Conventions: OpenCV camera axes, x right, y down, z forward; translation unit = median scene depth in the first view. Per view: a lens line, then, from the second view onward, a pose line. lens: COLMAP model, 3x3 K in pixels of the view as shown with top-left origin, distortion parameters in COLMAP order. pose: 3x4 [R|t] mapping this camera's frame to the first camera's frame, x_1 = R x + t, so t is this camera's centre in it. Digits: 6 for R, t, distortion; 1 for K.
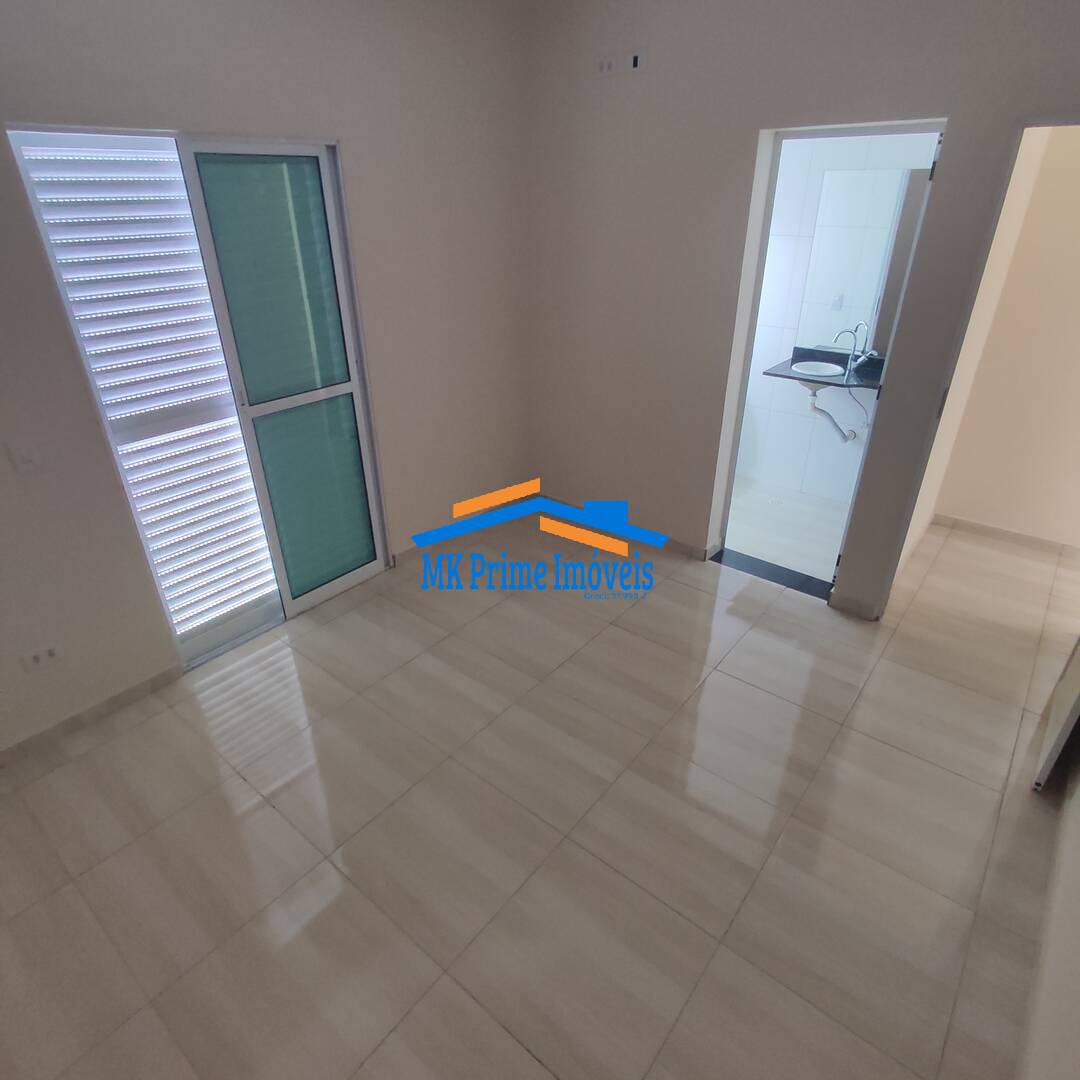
lens RADIAL K [[660.0, 0, 540.4], [0, 660.0, 533.3], [0, 0, 1]] dist [0.019503, -0.002443]
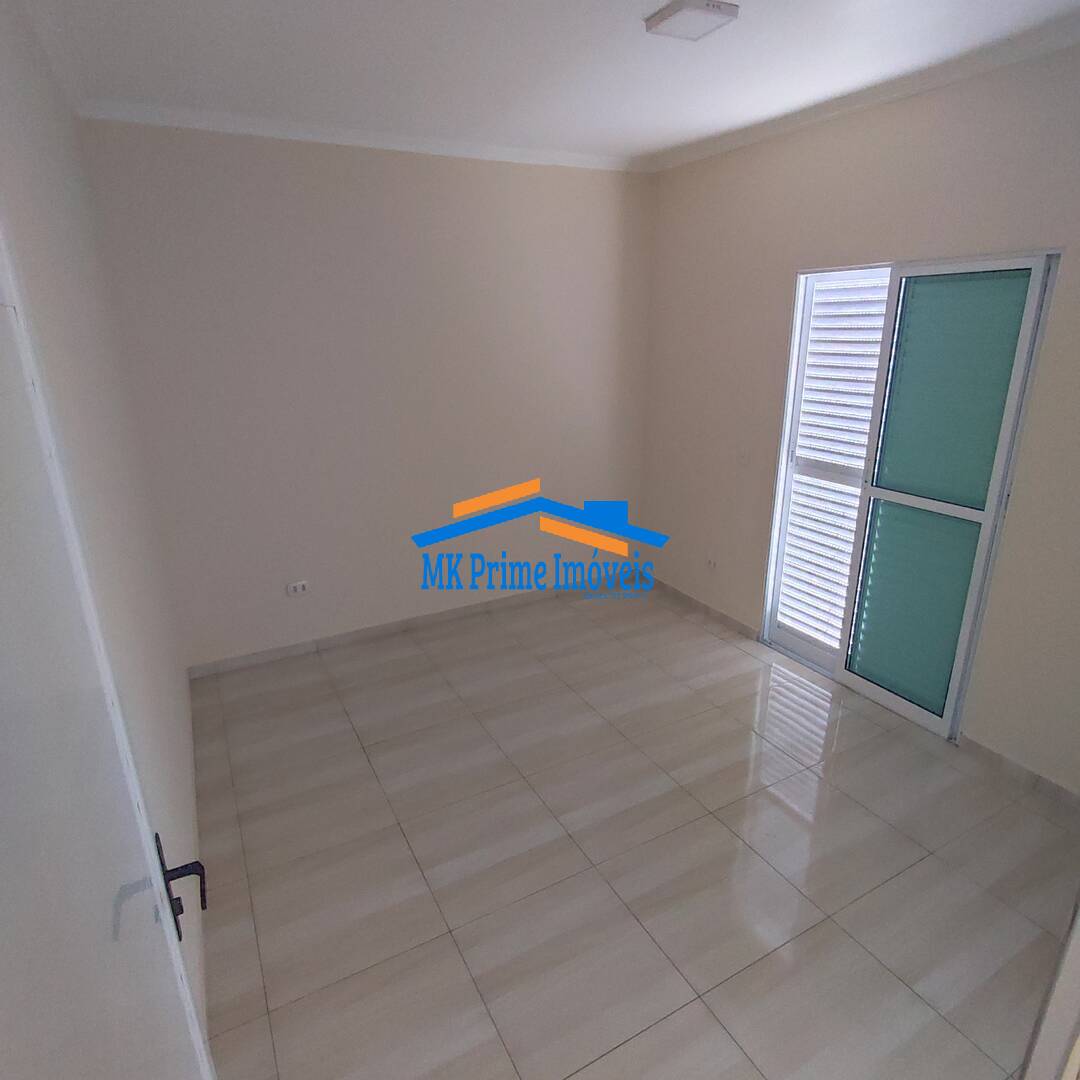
lens RADIAL K [[660.0, 0, 543.1], [0, 660.0, 544.0], [0, 0, 1]] dist [0.019503, -0.002443]
pose [[-0.365473, 0.311345, -0.877208, 0.789114], [-0.424777, 0.782765, 0.454800, -0.391846], [0.828248, 0.538835, -0.153827, 0.767012]]
